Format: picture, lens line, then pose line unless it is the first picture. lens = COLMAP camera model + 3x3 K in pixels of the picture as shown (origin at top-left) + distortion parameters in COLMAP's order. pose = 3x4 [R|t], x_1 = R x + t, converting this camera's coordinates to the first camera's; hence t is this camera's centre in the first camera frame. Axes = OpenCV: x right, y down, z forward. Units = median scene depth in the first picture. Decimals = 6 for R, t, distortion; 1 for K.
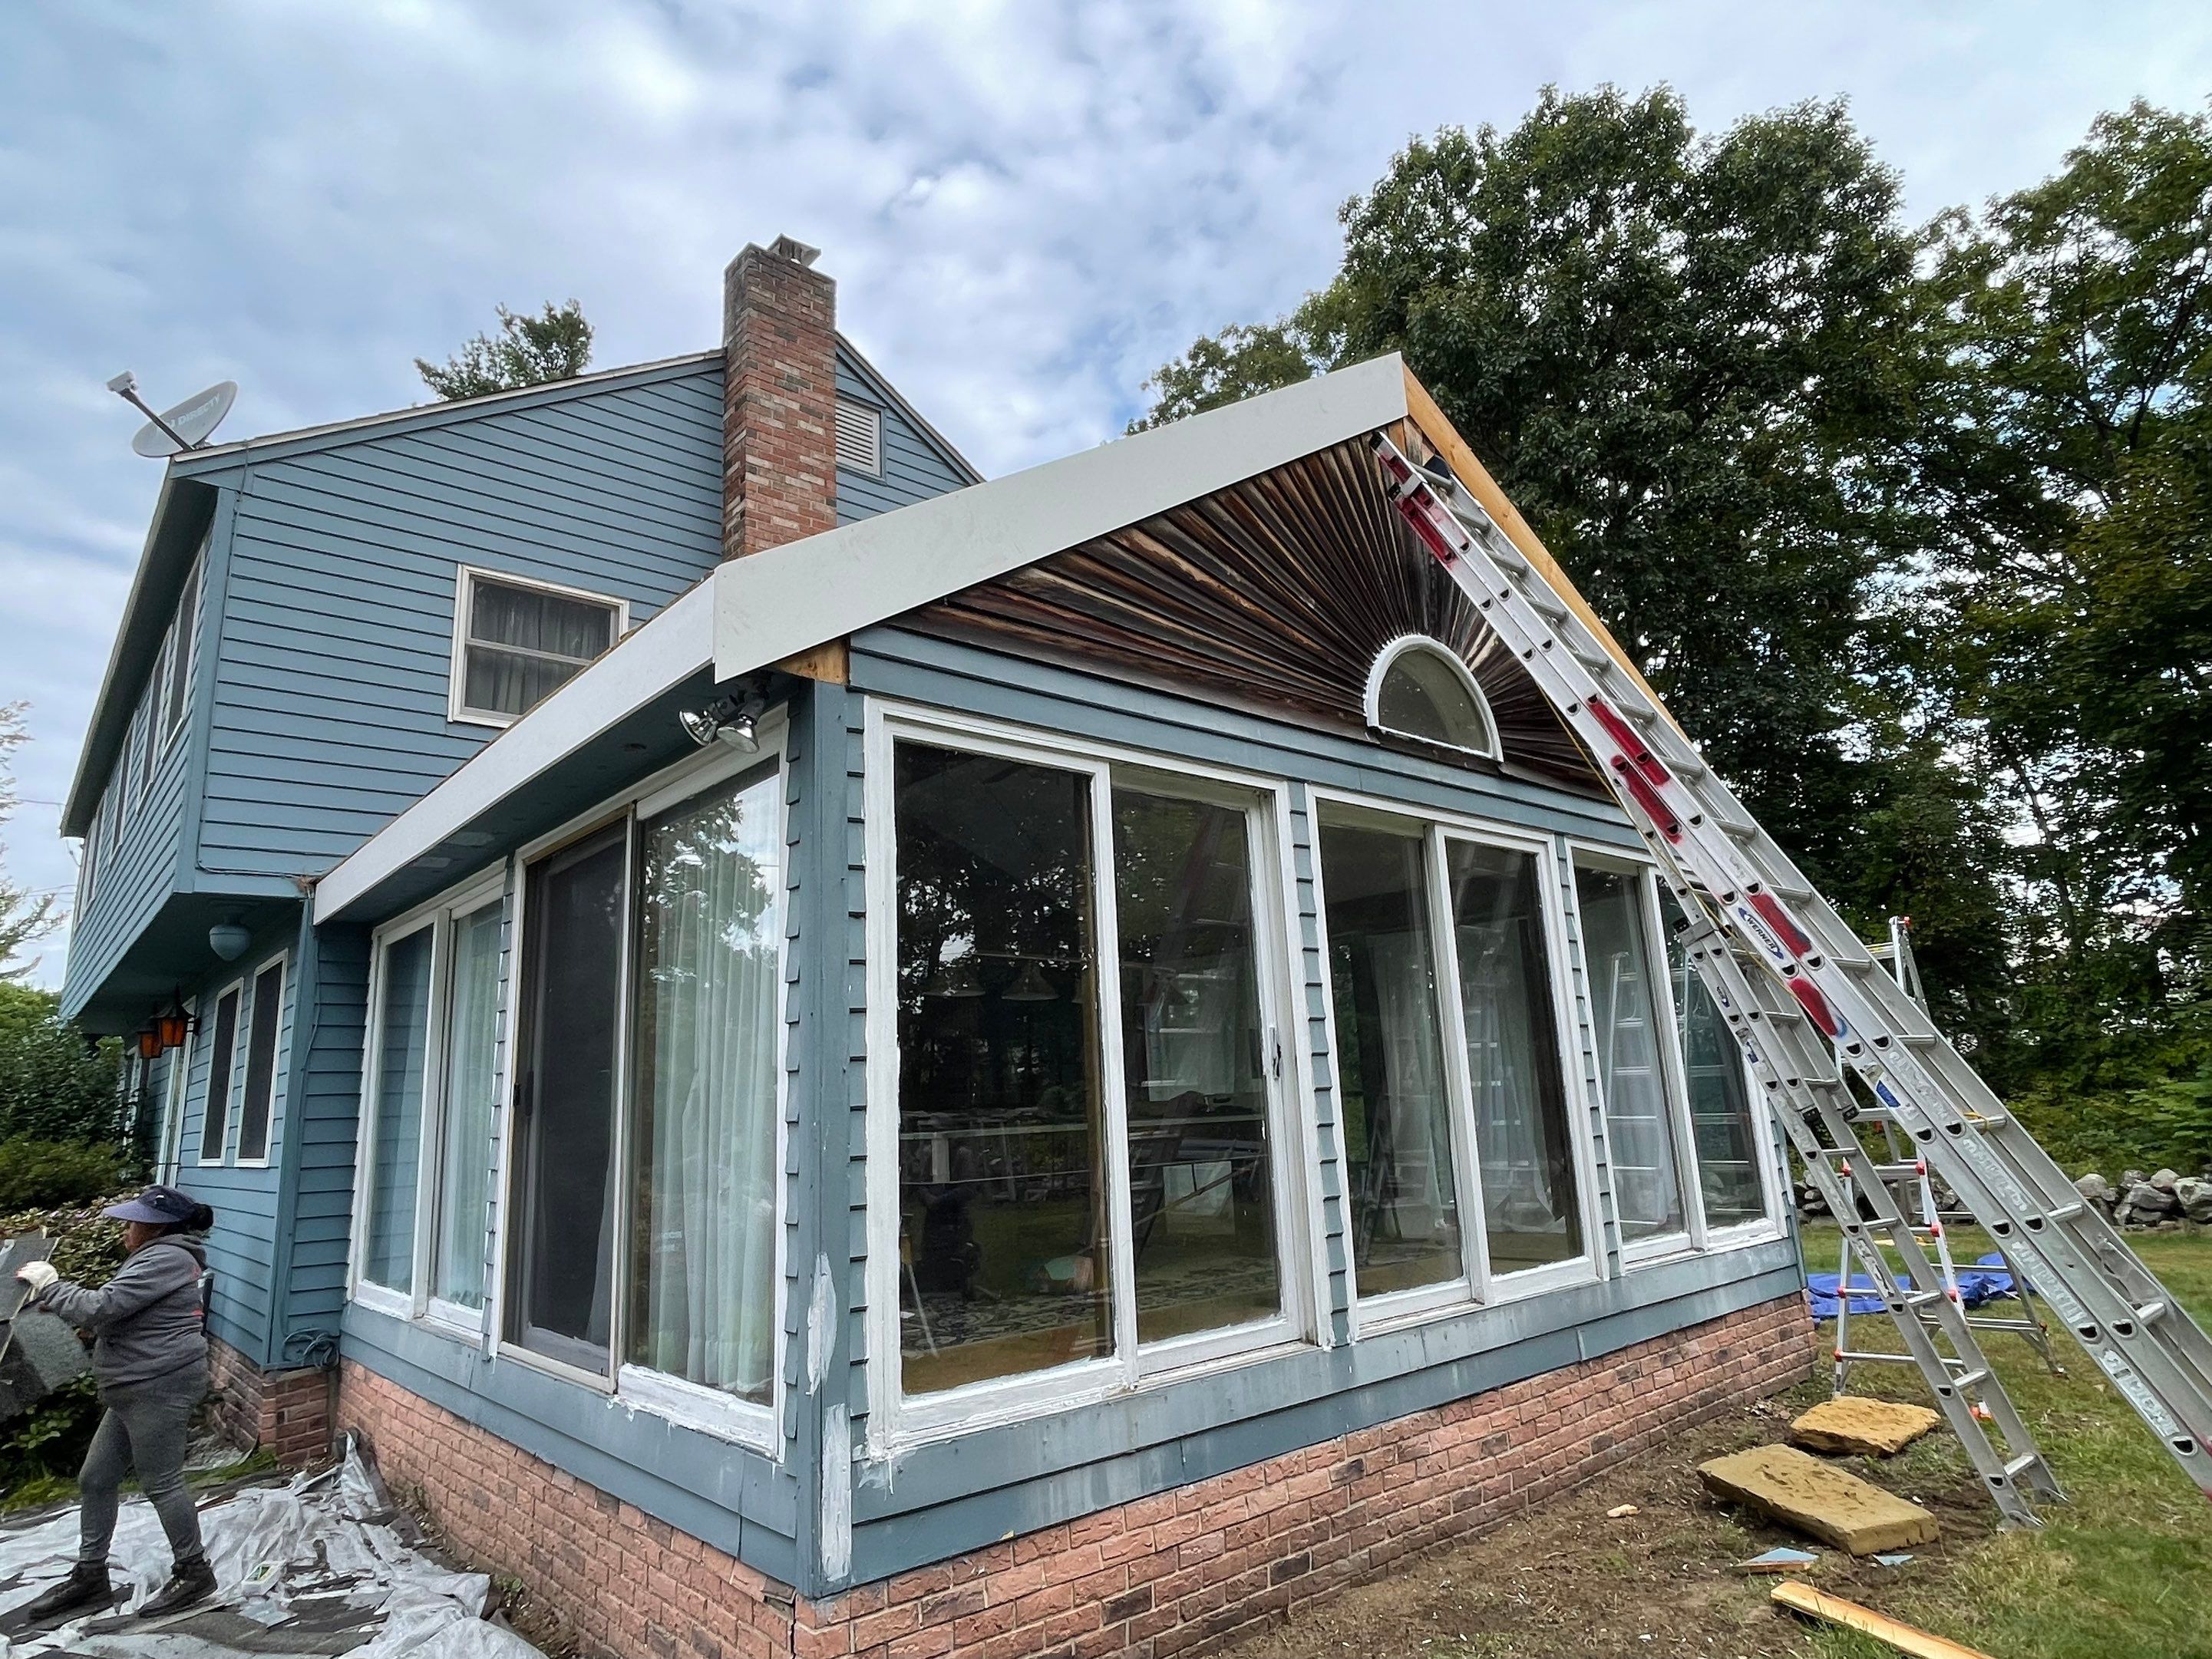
lens RADIAL K [[1277.7, 0, 1080.8], [0, 1277.7, 820.8], [0, 0, 1]] dist [-0.006128, 0.002881]
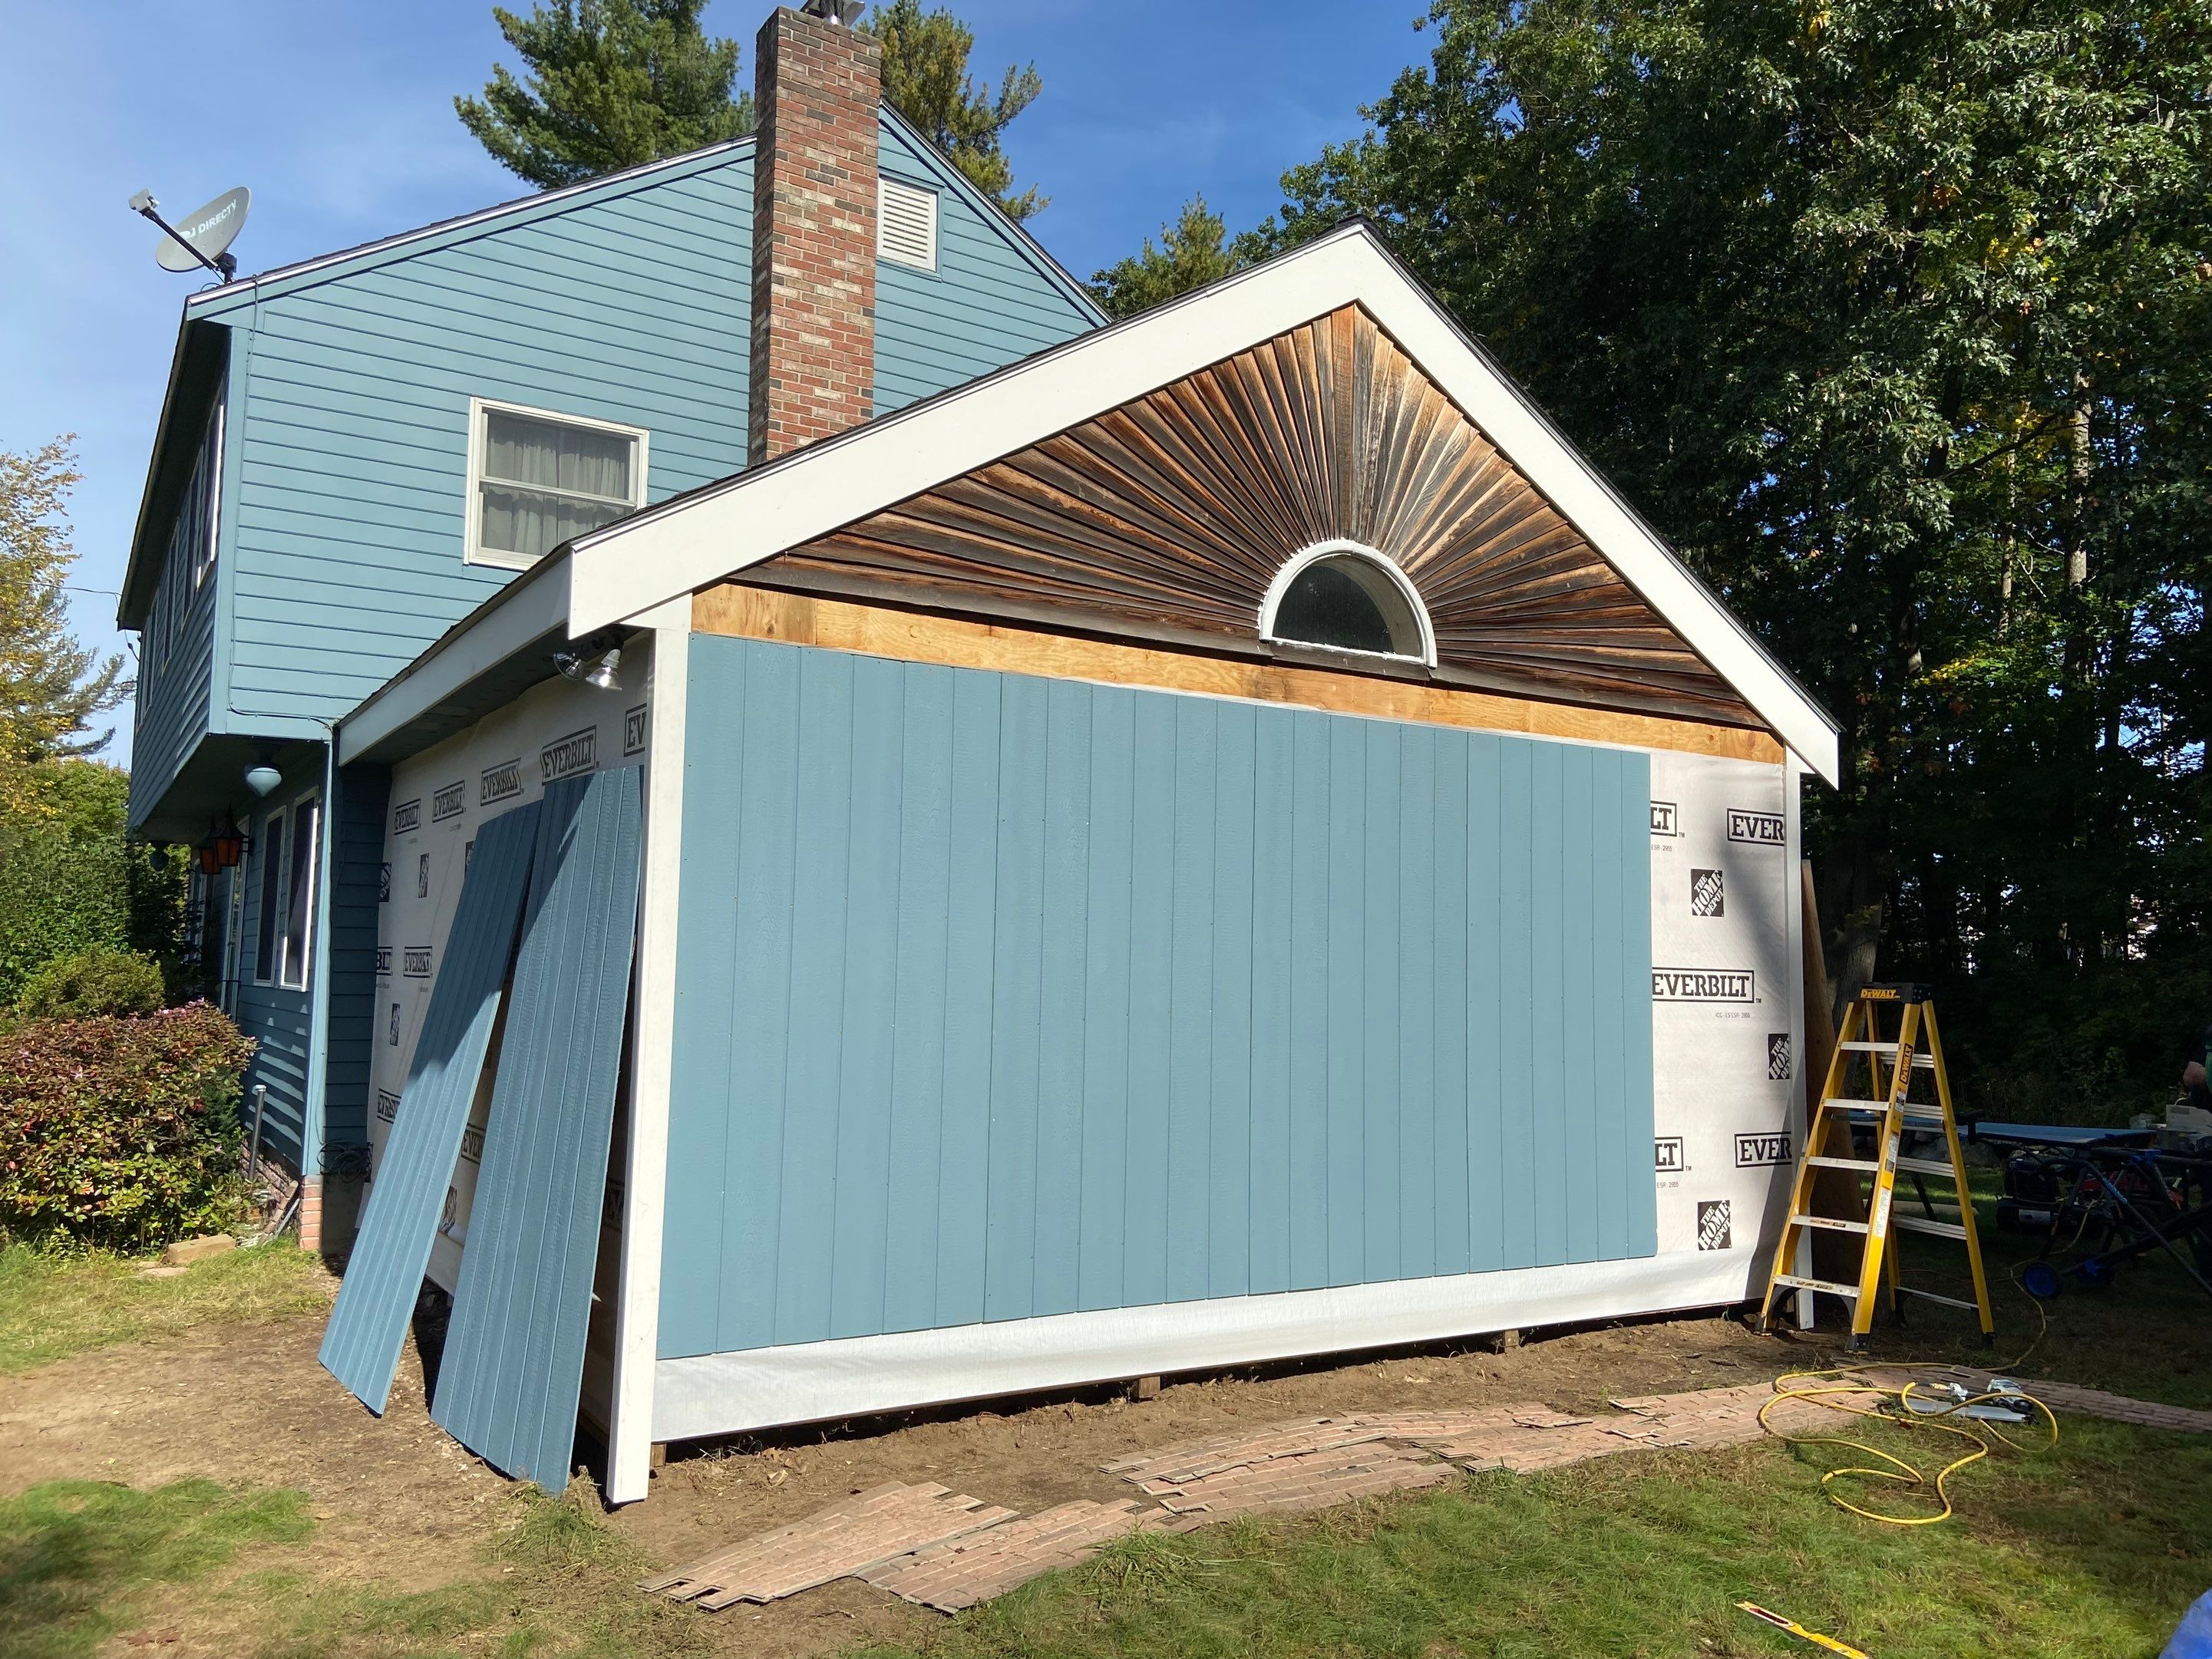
lens RADIAL K [[1672.7, 0, 1109.5], [0, 1672.7, 827.4], [0, 0, 1]] dist [0.067743, -0.076957]
pose [[0.987562, 0.048839, -0.149454, 0.293945], [-0.027842, 0.989832, 0.139487, -0.101580], [0.154747, -0.133591, 0.978880, -0.333580]]
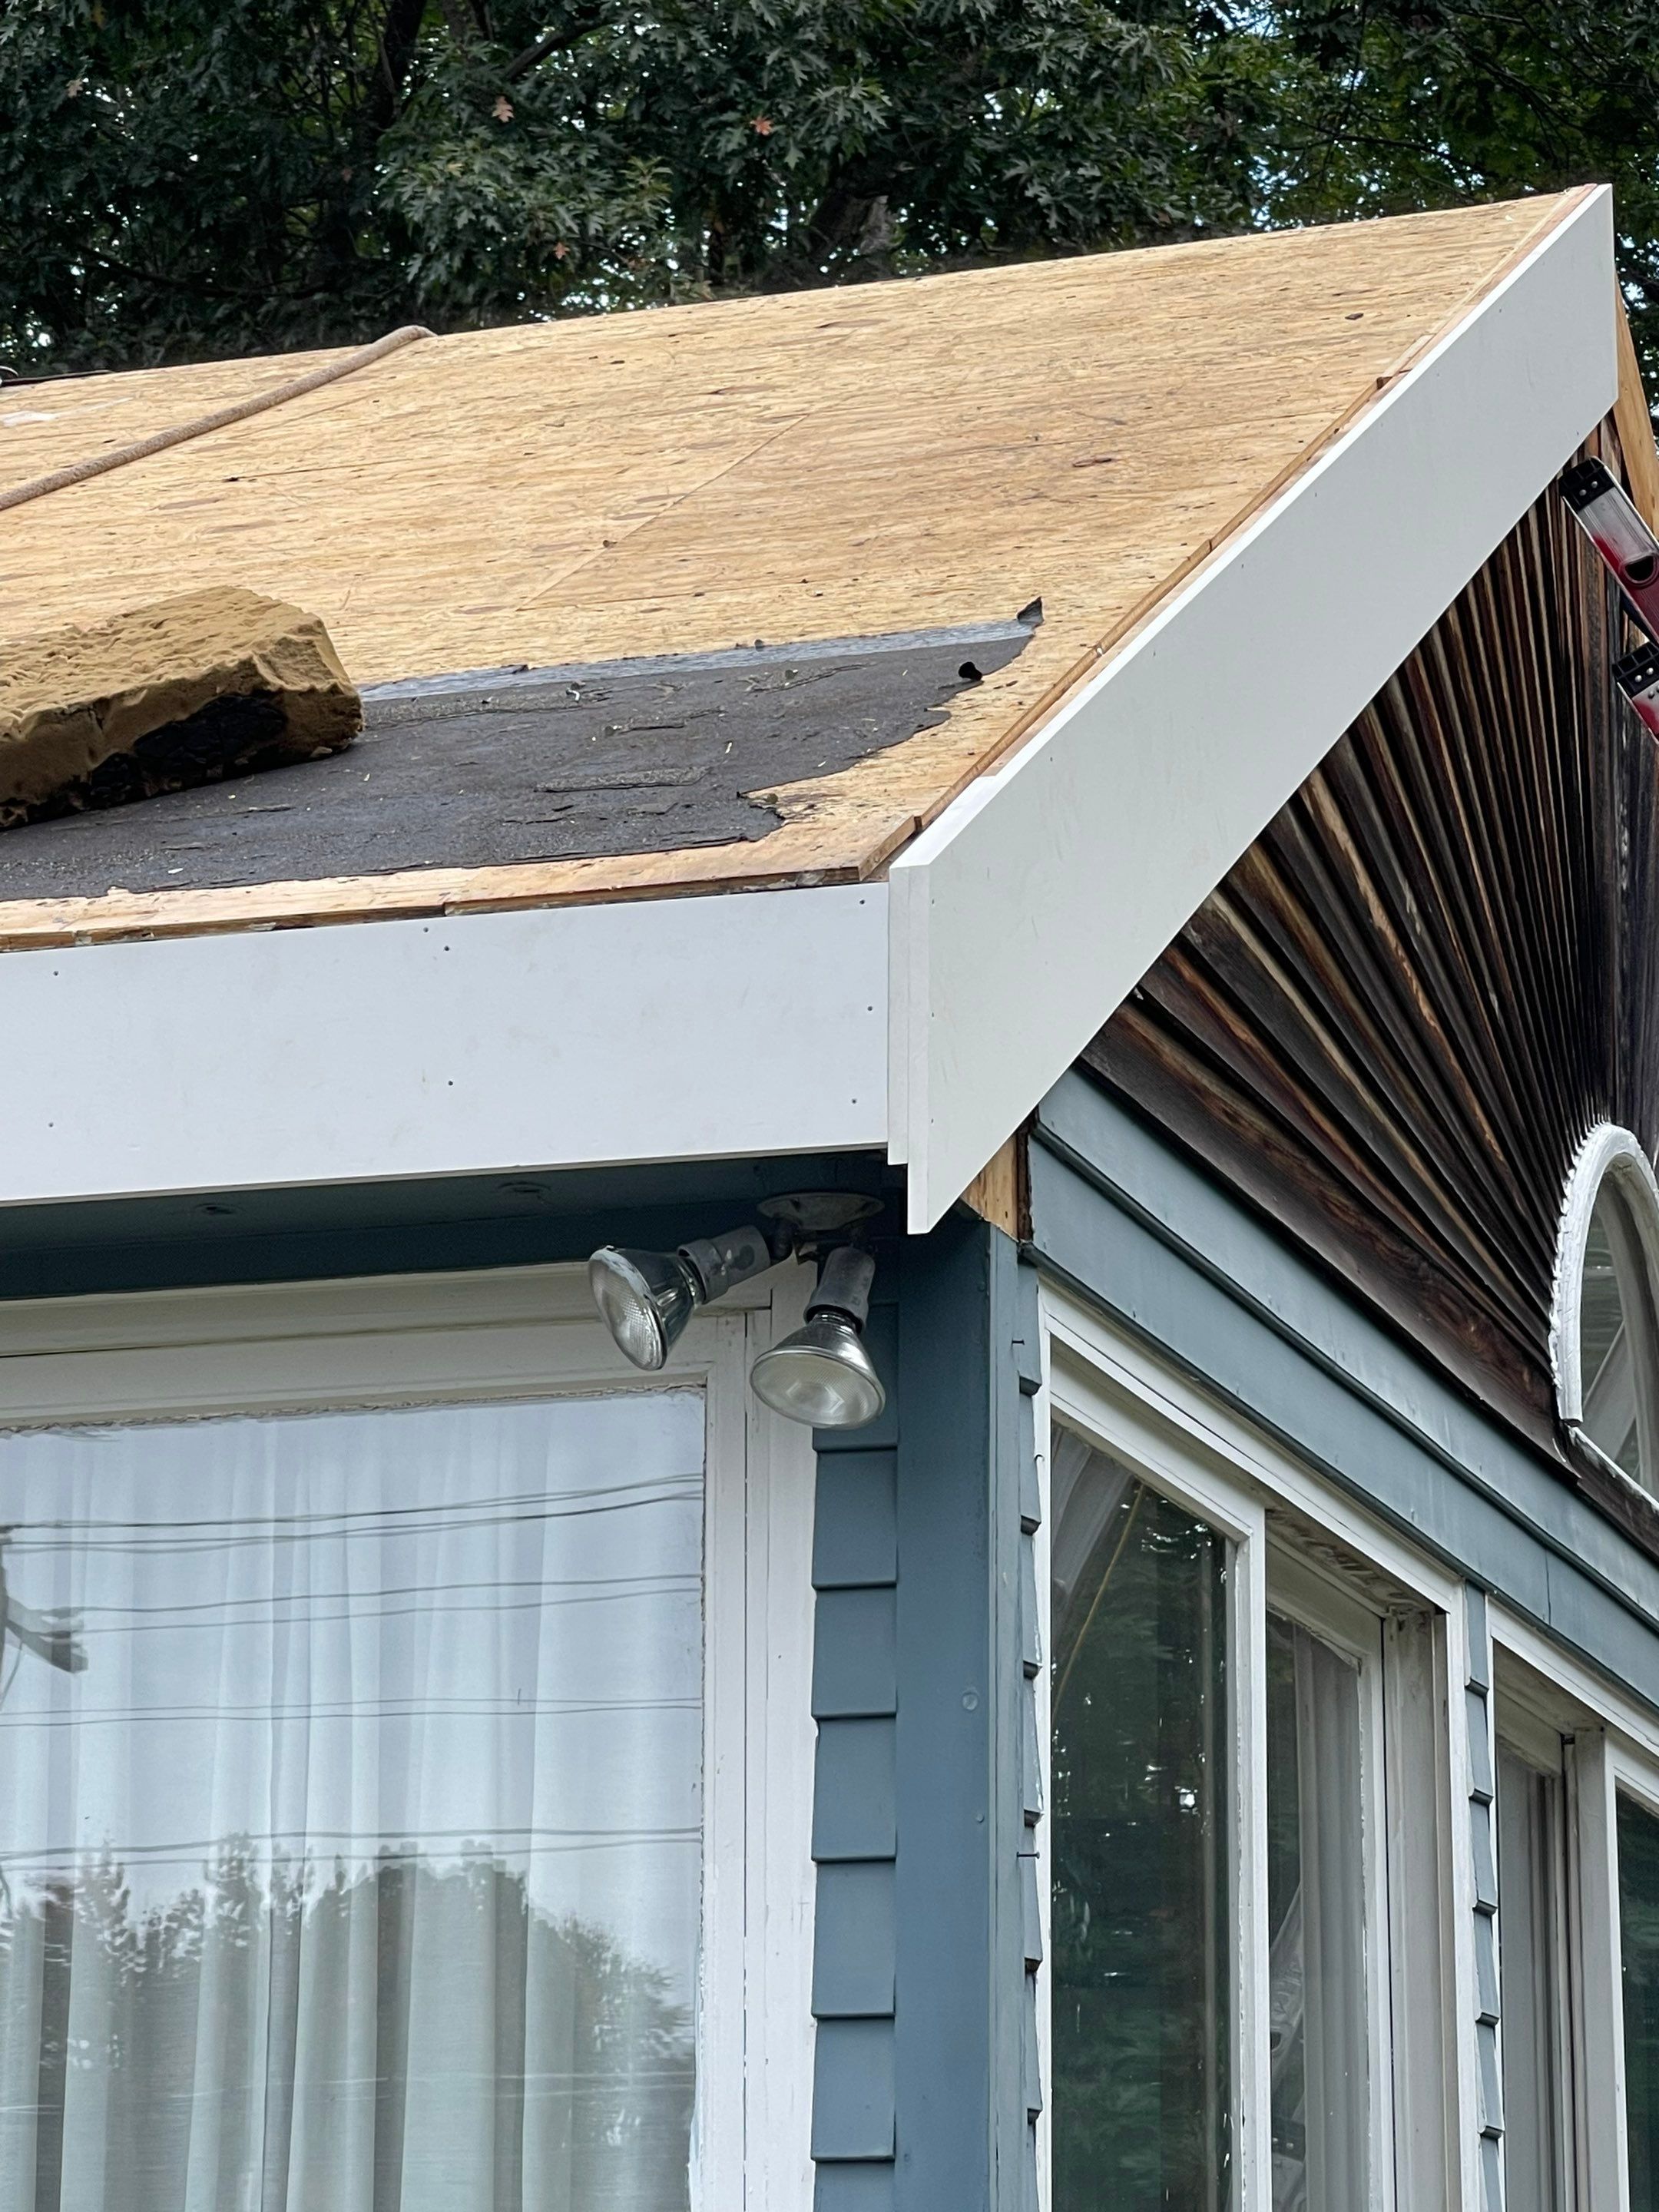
lens RADIAL K [[6092.1, 0, 848.3], [0, 6092.1, 1083.0], [0, 0, 1]] dist [0.147814, 0.000000]
pose [[0.848080, 0.172114, 0.501136, -0.652302], [-0.157433, 0.984913, -0.071840, -0.018251], [-0.505940, -0.017969, 0.862382, -0.203683]]
